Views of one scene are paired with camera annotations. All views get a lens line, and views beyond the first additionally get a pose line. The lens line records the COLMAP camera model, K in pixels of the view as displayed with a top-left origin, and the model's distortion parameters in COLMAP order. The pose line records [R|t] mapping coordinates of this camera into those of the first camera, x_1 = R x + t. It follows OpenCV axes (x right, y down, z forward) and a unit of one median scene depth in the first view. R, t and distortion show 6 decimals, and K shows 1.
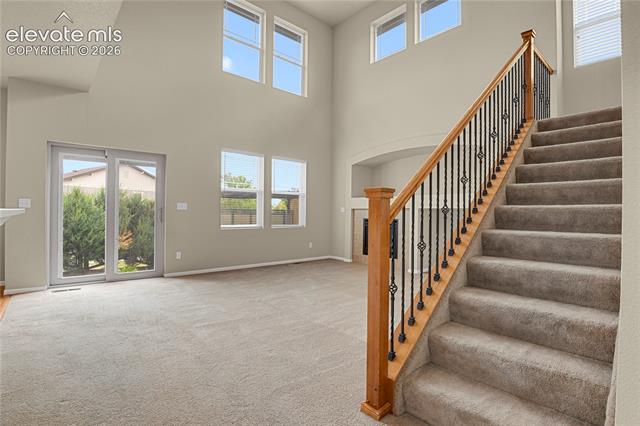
lens RADIAL K [[314.0, 0, 320.6], [0, 314.0, 212.2], [0, 0, 1]] dist [-0.020865, -0.000869]
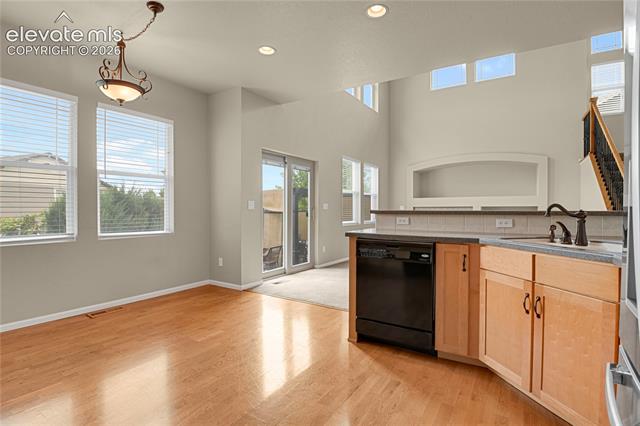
lens RADIAL K [[314.0, 0, 320.4], [0, 314.0, 211.1], [0, 0, 1]] dist [-0.020865, -0.000869]
pose [[0.961832, -0.007653, 0.273535, -0.712191], [0.004575, 0.999919, 0.011887, -0.013594], [-0.273604, -0.010182, 0.961789, -0.097610]]
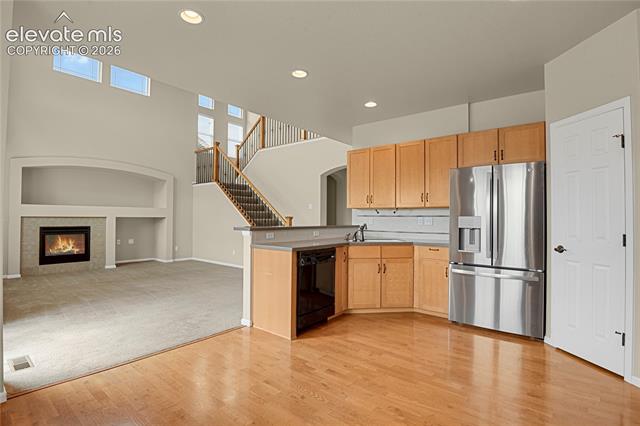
lens RADIAL K [[314.0, 0, 320.9], [0, 314.0, 211.8], [0, 0, 1]] dist [-0.020865, -0.000869]
pose [[-0.155071, 0.005842, 0.987886, -1.091018], [-0.011987, 0.999898, -0.007794, -0.035025], [-0.987831, -0.013051, -0.154985, 0.366160]]
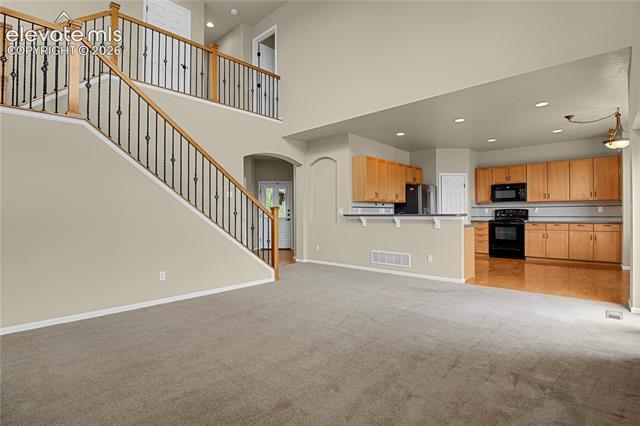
lens RADIAL K [[314.0, 0, 325.5], [0, 314.0, 213.1], [0, 0, 1]] dist [-0.020865, -0.000869]
pose [[-0.996237, -0.005954, -0.086463, -0.004817], [-0.005481, 0.999969, -0.005718, -0.001839], [0.086494, -0.005222, -0.996239, 1.252292]]
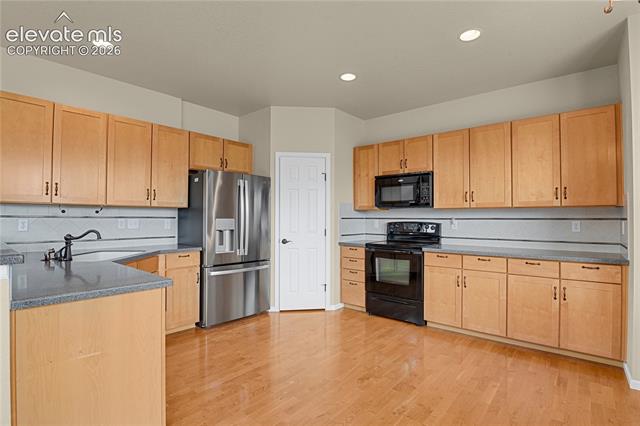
lens RADIAL K [[314.0, 0, 321.1], [0, 314.0, 213.9], [0, 0, 1]] dist [-0.020865, -0.000869]
pose [[-0.991245, -0.017460, -0.130874, -0.644781], [-0.014667, 0.999644, -0.022272, -0.031987], [0.131216, -0.020157, -0.991149, 0.643659]]
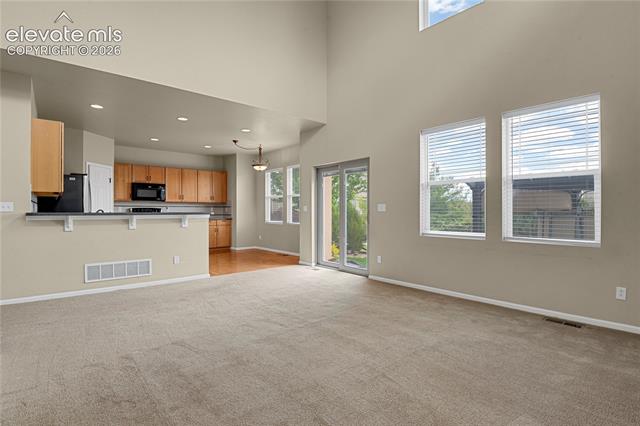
lens RADIAL K [[314.0, 0, 323.8], [0, 314.0, 214.4], [0, 0, 1]] dist [-0.020865, -0.000869]
pose [[-0.022110, -0.002608, -0.999752, 0.464359], [0.002091, 0.999994, -0.002654, 0.002943], [0.999753, -0.002150, -0.022104, 0.776022]]
